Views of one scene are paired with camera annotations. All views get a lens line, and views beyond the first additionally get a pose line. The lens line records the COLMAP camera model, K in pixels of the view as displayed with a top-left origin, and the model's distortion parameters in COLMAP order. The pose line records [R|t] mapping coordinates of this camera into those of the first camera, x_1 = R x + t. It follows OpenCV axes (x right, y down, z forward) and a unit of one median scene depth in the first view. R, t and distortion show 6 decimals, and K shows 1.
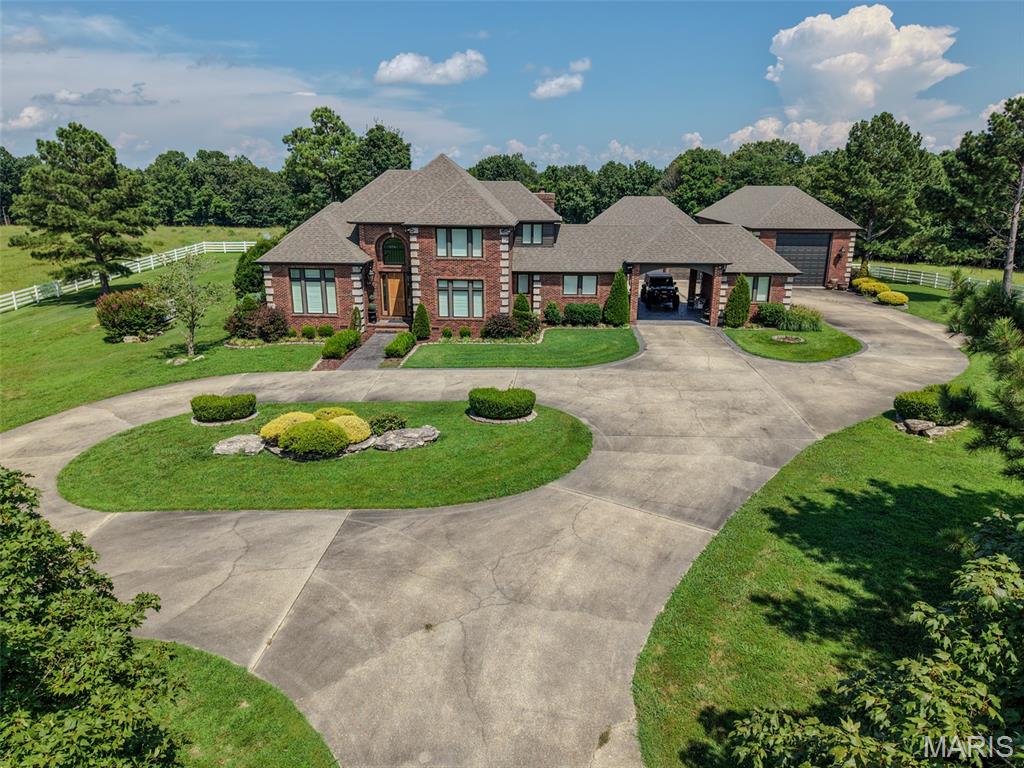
lens RADIAL K [[690.0, 0, 512.0], [0, 690.0, 384.0], [0, 0, 1]] dist [0.067273, -0.084397]
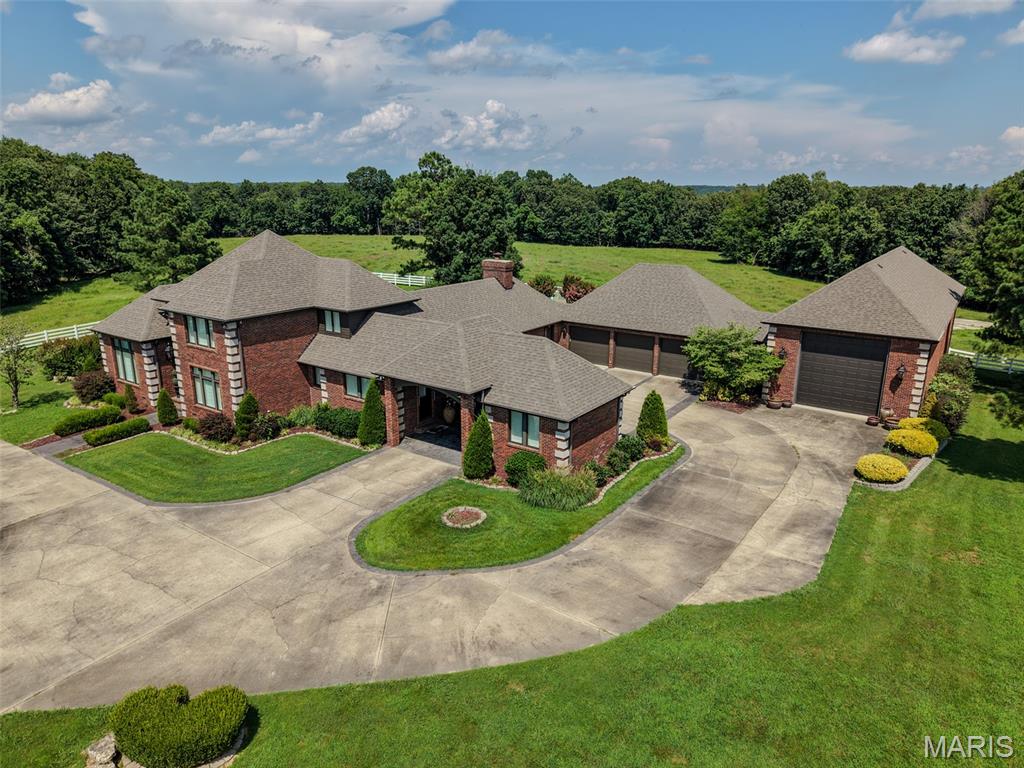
lens RADIAL K [[688.4, 0, 512.0], [0, 688.4, 384.0], [0, 0, 1]] dist [0.033940, -0.039796]
pose [[0.849645, 0.145712, -0.506824, 0.744925], [-0.148122, 0.988320, 0.035829, -0.223025], [0.506125, 0.044630, 0.861304, 0.396312]]
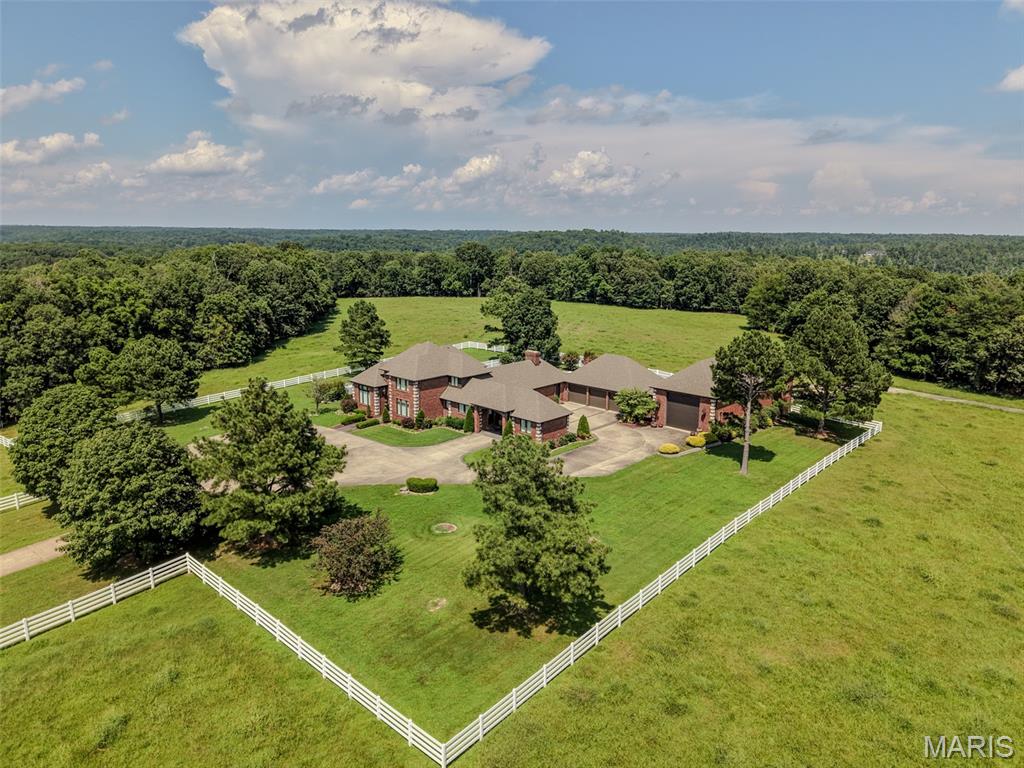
lens RADIAL K [[690.0, 0, 512.0], [0, 690.0, 384.0], [0, 0, 1]] dist [0.067273, -0.084397]
pose [[0.767111, 0.140670, -0.625902, 1.596257], [-0.180721, 0.983534, -0.000446, -0.262082], [0.615533, 0.113456, 0.779902, -0.554972]]
